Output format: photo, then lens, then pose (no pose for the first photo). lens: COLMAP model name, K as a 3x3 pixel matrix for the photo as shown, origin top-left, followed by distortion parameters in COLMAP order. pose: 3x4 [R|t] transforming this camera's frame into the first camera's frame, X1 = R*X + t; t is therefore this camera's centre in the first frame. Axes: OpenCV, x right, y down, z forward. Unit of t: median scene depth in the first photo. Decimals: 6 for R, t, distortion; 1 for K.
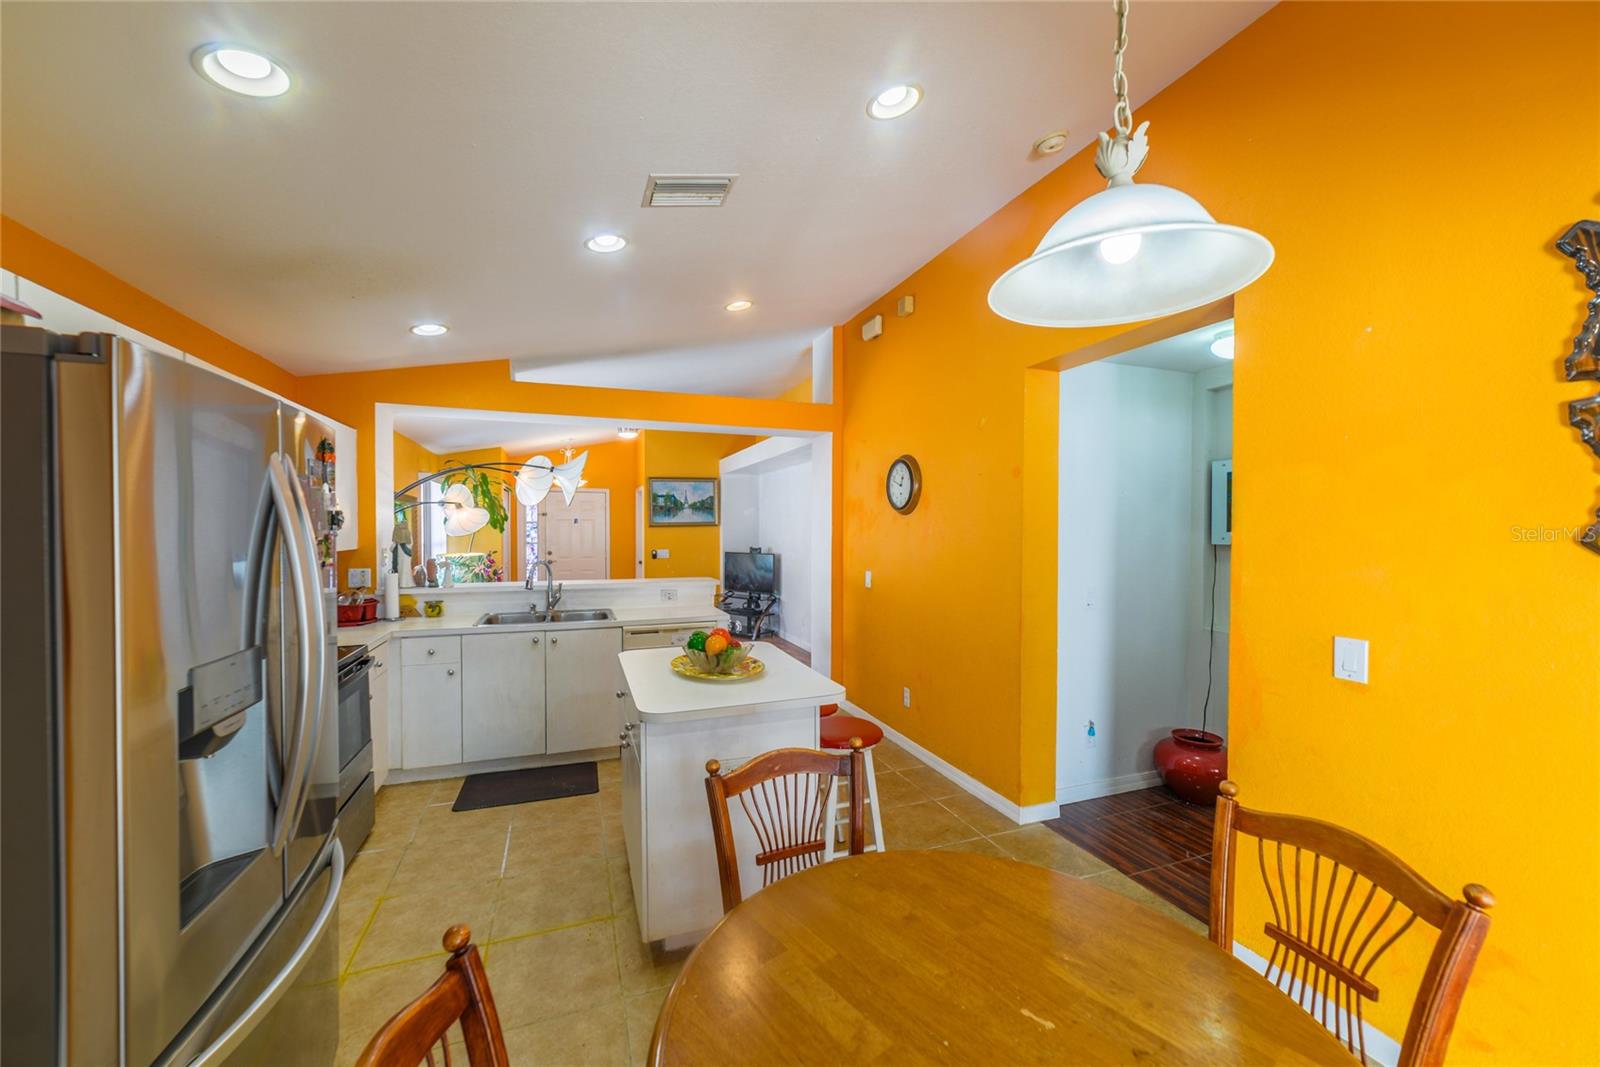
lens RADIAL K [[615.0, 0, 791.3], [0, 615.0, 537.6], [0, 0, 1]] dist [-0.001248, 0.000806]
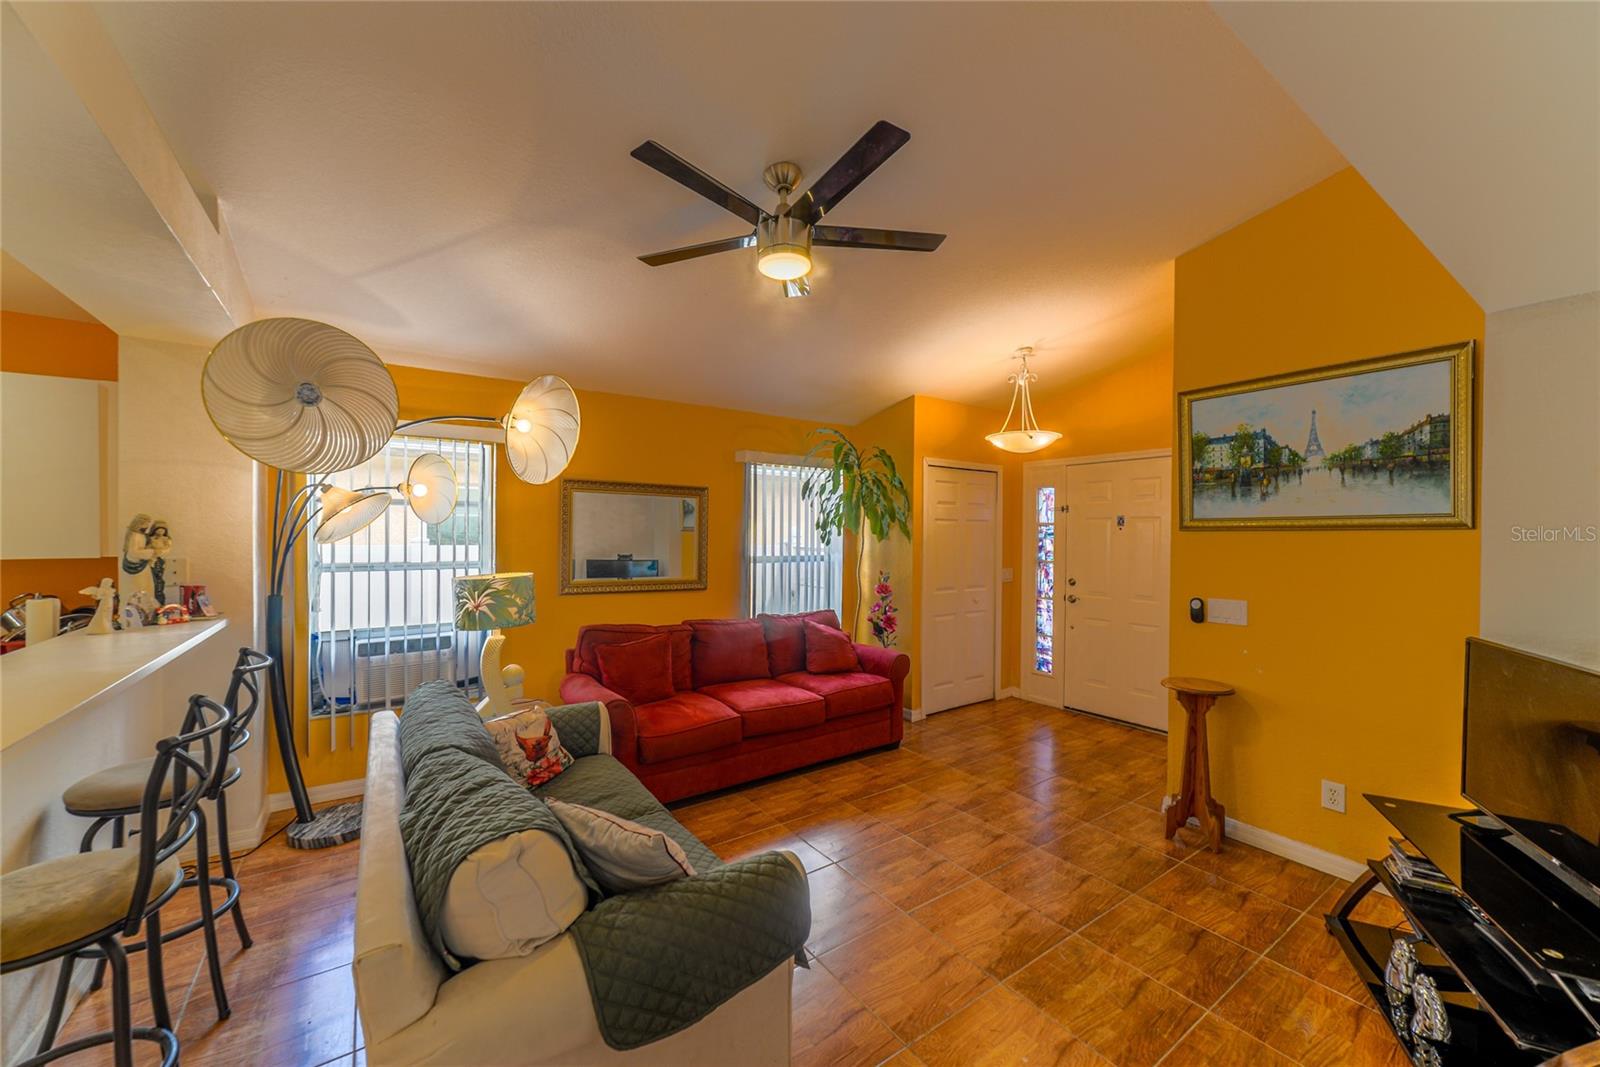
lens RADIAL K [[615.0, 0, 808.9], [0, 615.0, 540.4], [0, 0, 1]] dist [-0.001248, 0.000806]
pose [[0.259607, 0.011147, -0.965650, 0.114630], [-0.021207, 0.999758, 0.005840, -0.017396], [0.965482, 0.018962, 0.259780, 1.316528]]
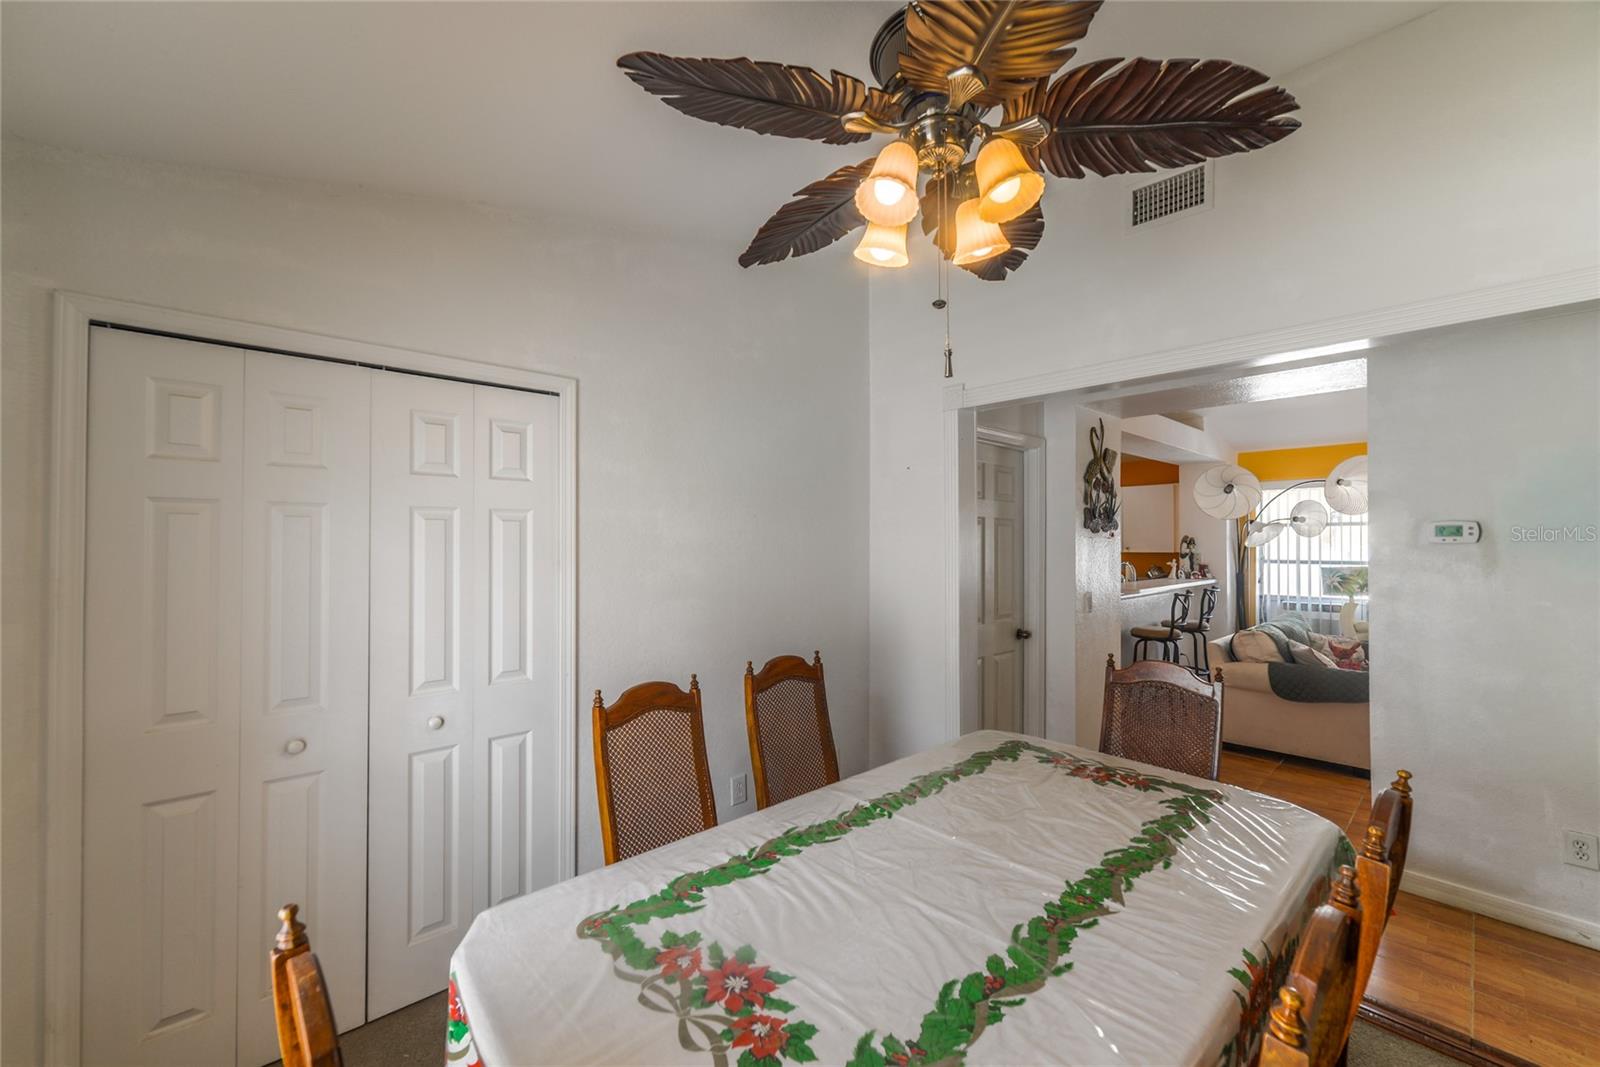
lens RADIAL K [[615.0, 0, 809.3], [0, 615.0, 538.4], [0, 0, 1]] dist [-0.001248, 0.000806]
pose [[-0.915984, -0.006445, -0.401164, 0.770535], [-0.008634, 0.999956, 0.003649, -0.015943], [0.401122, 0.006806, -0.915999, 1.816465]]
